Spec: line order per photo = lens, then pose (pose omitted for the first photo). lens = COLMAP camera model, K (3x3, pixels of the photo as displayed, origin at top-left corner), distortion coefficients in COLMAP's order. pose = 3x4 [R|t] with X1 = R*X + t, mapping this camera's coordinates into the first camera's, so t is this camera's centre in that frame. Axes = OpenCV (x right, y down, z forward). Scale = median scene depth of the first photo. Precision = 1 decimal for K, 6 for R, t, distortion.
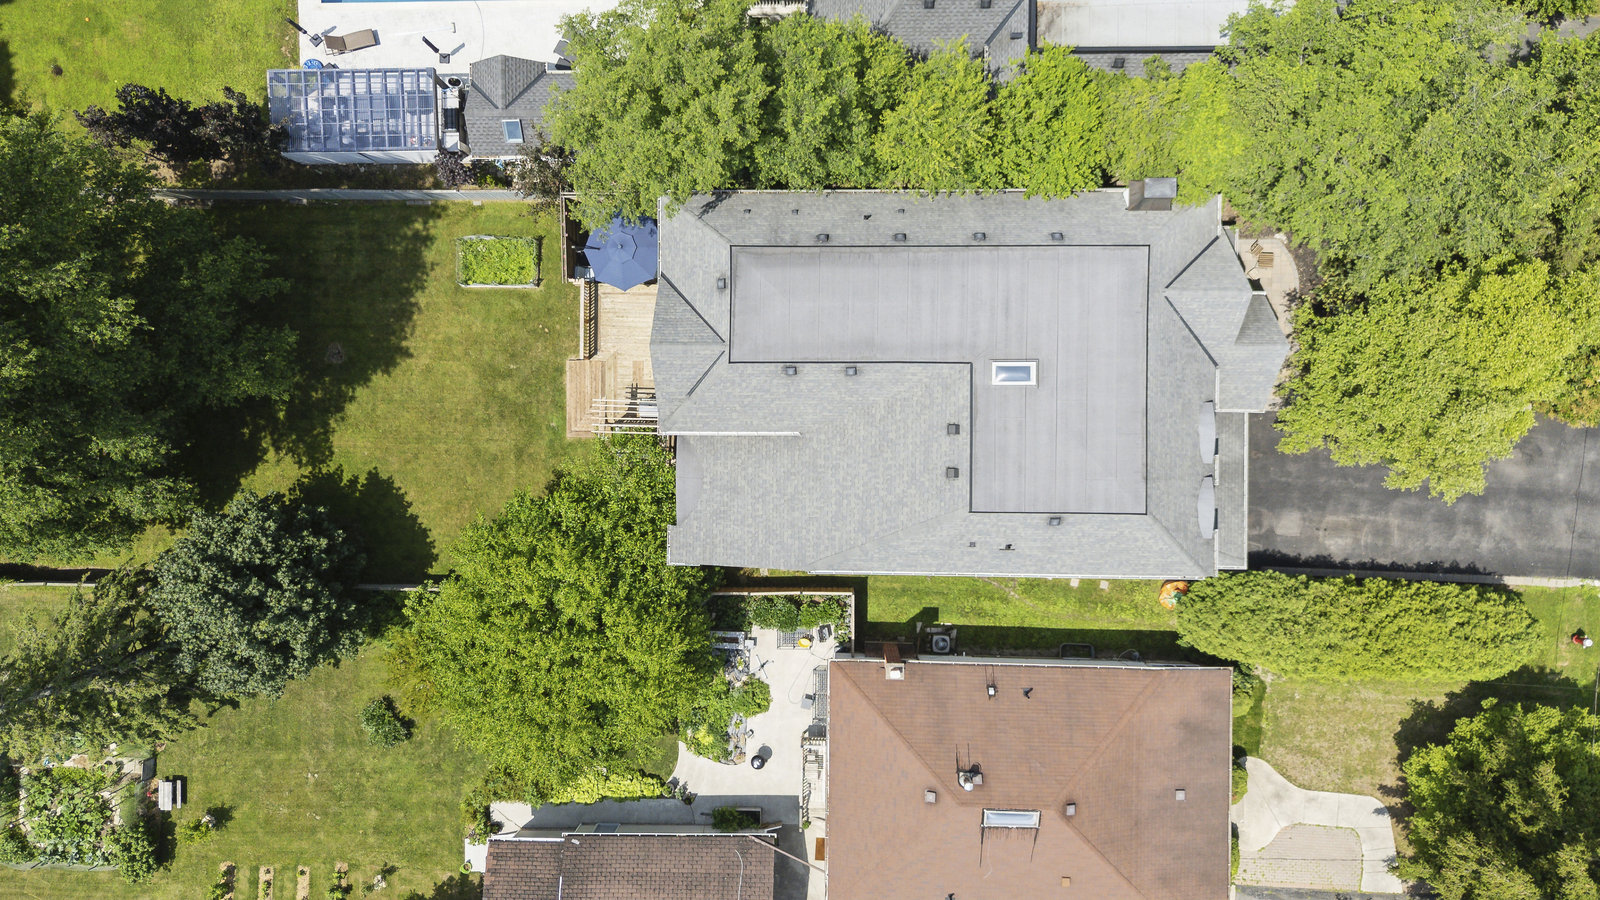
lens RADIAL K [[1169.9, 0, 795.7], [0, 1169.9, 448.6], [0, 0, 1]] dist [0.055120, -0.054906]
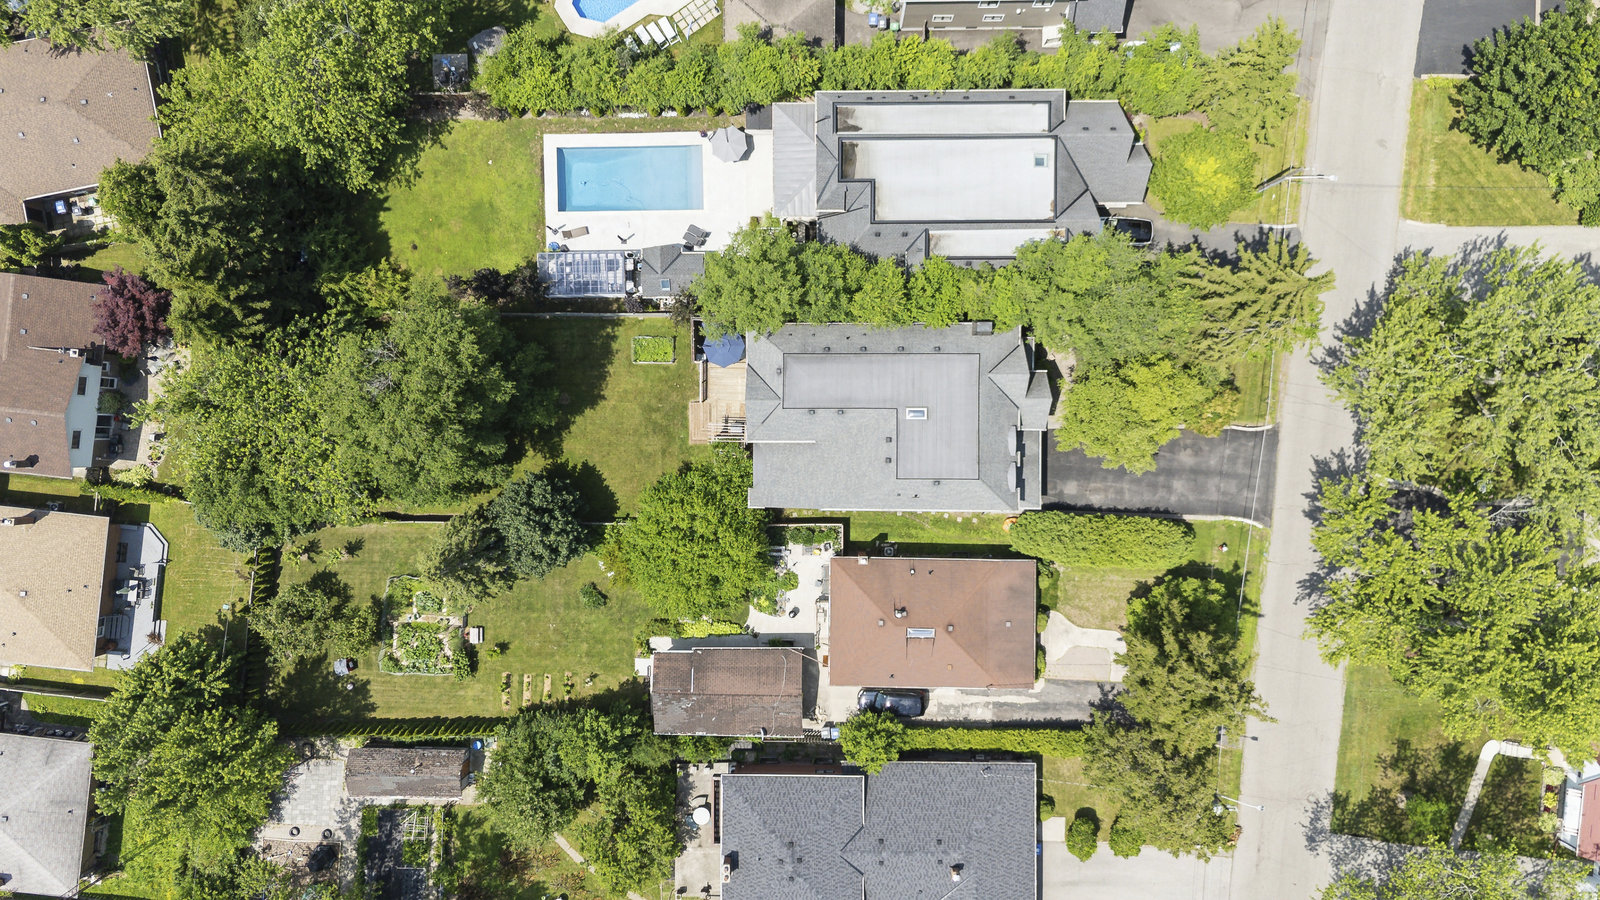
lens RADIAL K [[1167.0, 0, 795.2], [0, 1167.0, 450.3], [0, 0, 1]] dist [0.070110, -0.061464]
pose [[0.999989, -0.002629, 0.003903, -0.035523], [0.002620, 0.999994, 0.002452, -0.002625], [-0.003910, -0.002442, 0.999989, -0.910948]]
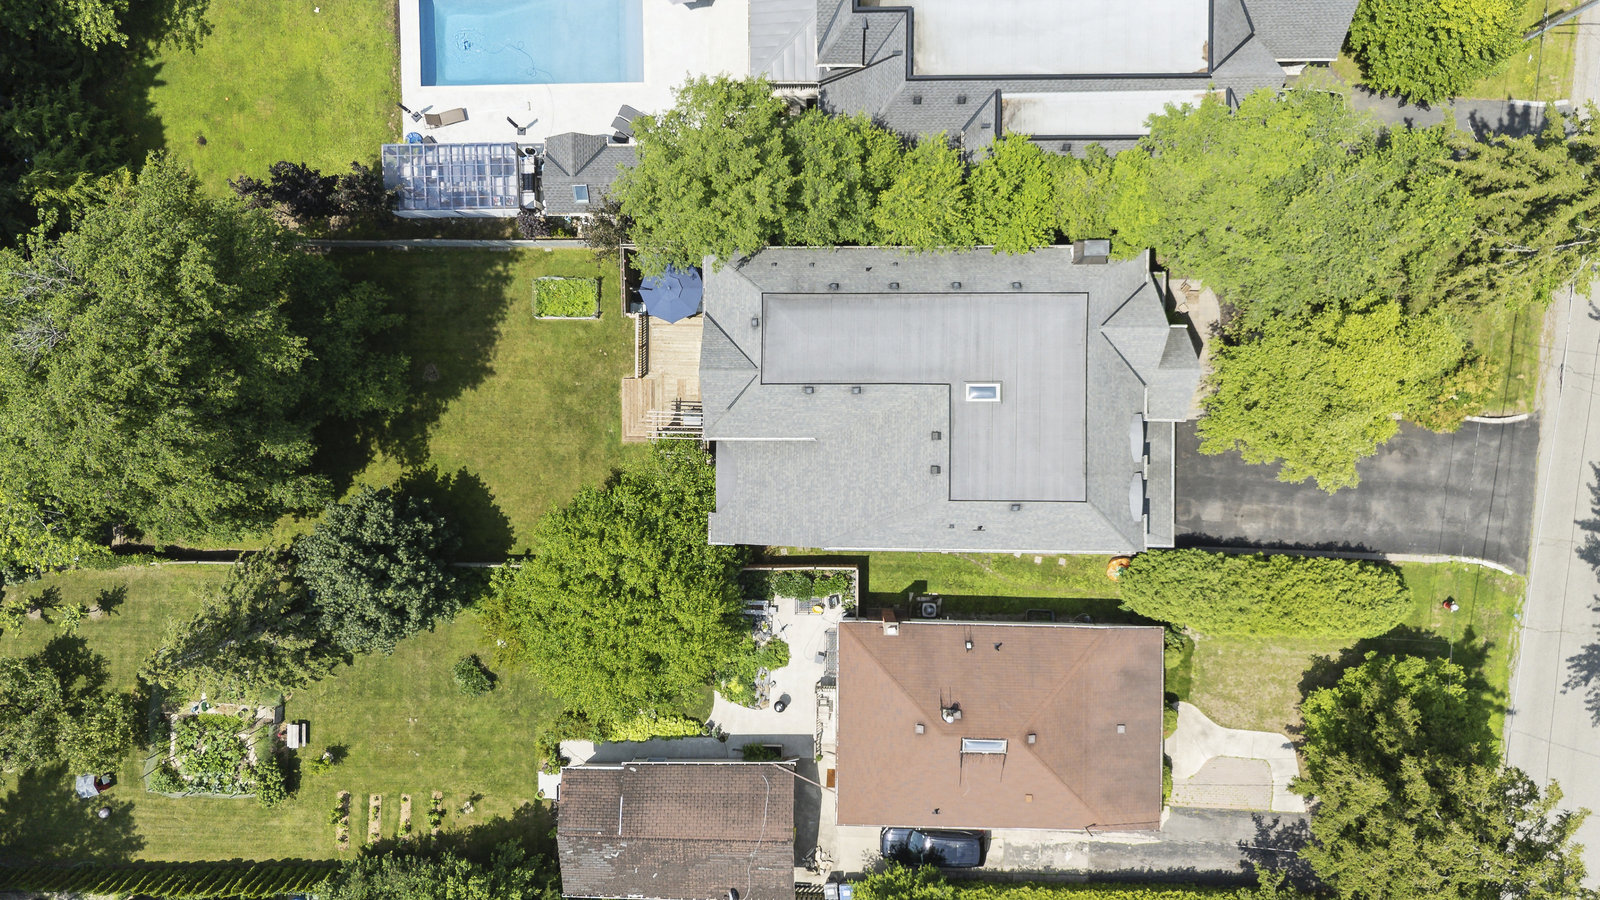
lens RADIAL K [[1169.9, 0, 795.7], [0, 1169.9, 448.6], [0, 0, 1]] dist [0.055120, -0.054906]
pose [[0.999998, -0.001519, 0.001091, -0.016901], [0.001518, 0.999999, 0.000133, -0.002479], [-0.001091, -0.000131, 0.999999, -0.229977]]
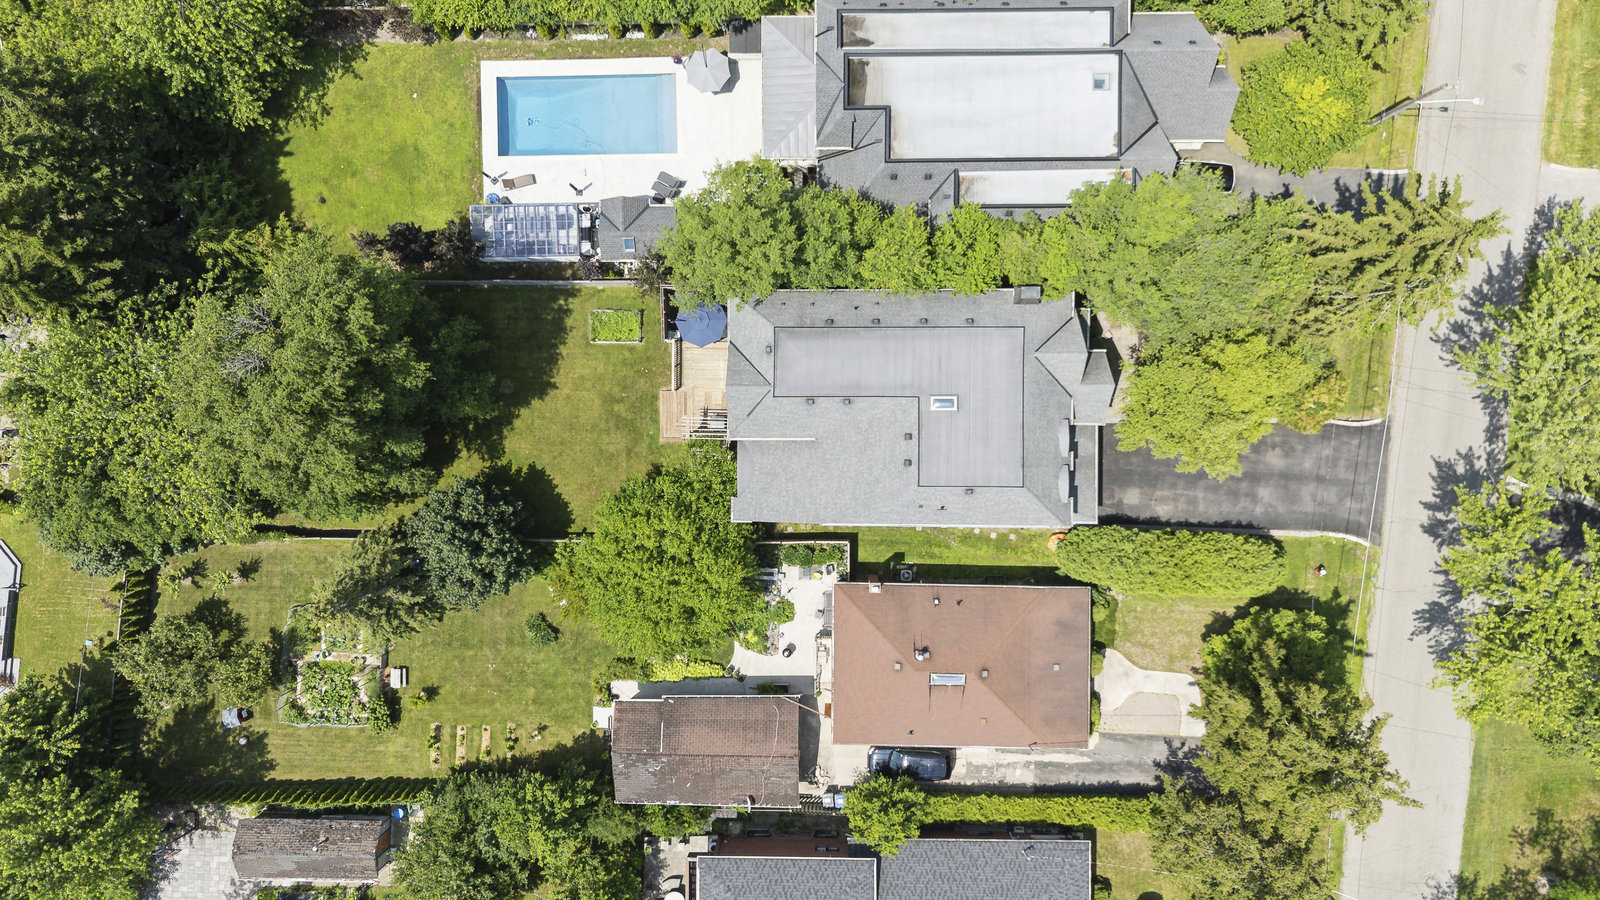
lens RADIAL K [[1169.9, 0, 795.7], [0, 1169.9, 448.6], [0, 0, 1]] dist [0.055120, -0.054906]
pose [[0.999994, -0.002781, 0.002096, -0.023968], [0.002779, 0.999996, 0.000867, -0.001296], [-0.002099, -0.000861, 0.999997, -0.544386]]
